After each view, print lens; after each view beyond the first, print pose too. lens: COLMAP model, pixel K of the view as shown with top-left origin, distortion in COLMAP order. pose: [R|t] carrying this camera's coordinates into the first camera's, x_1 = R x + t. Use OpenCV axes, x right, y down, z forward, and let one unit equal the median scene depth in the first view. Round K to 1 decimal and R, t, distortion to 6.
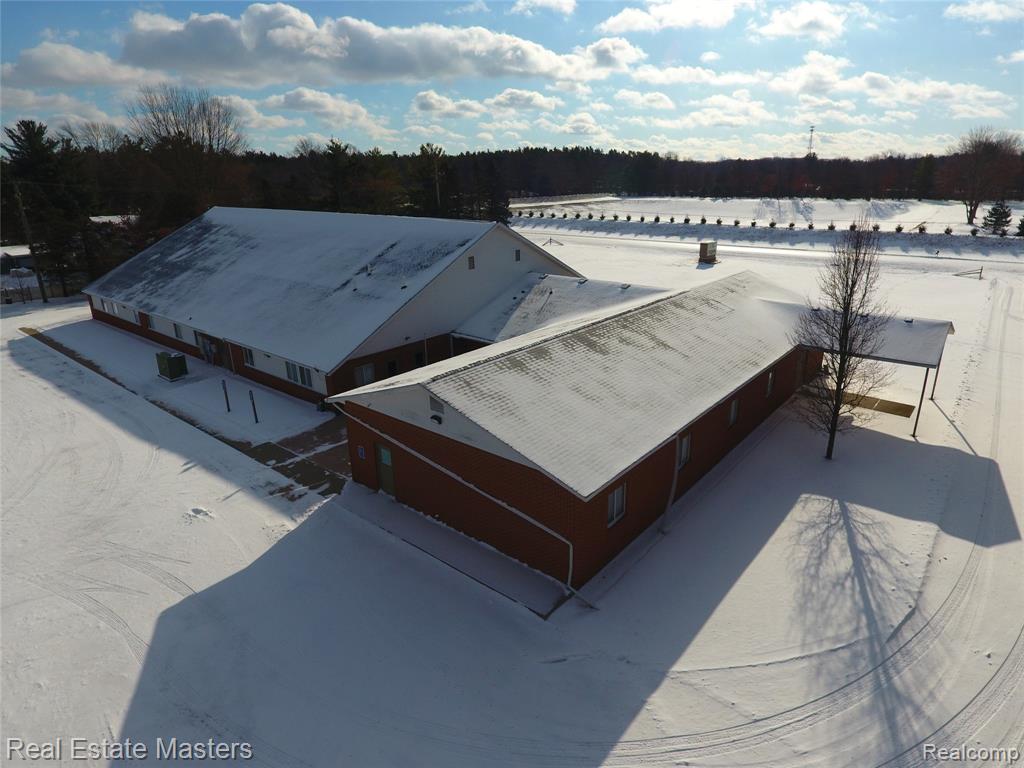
lens RADIAL K [[597.9, 0, 532.3], [0, 597.9, 371.1], [0, 0, 1]] dist [-0.000714, -0.002919]
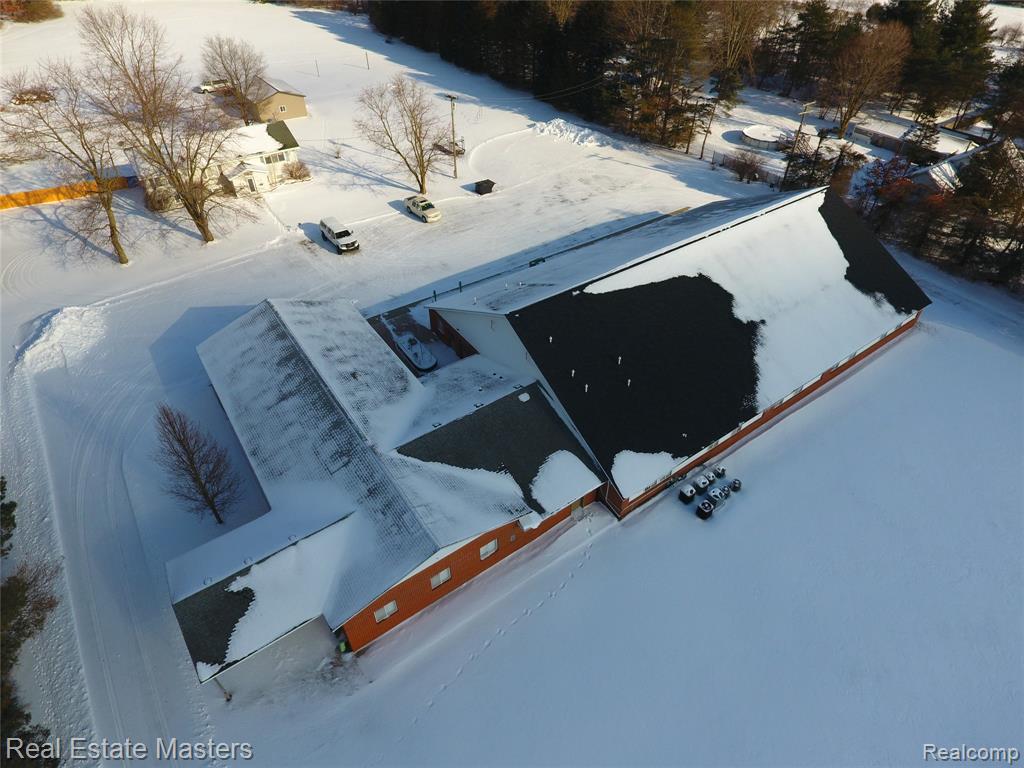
lens RADIAL K [[597.9, 0, 532.3], [0, 597.9, 371.1], [0, 0, 1]] dist [-0.000714, -0.002919]
pose [[-0.254350, 0.630238, -0.733557, 0.882559], [-0.318196, 0.661737, 0.678864, -1.038453], [0.913267, 0.406084, 0.032226, 1.158096]]
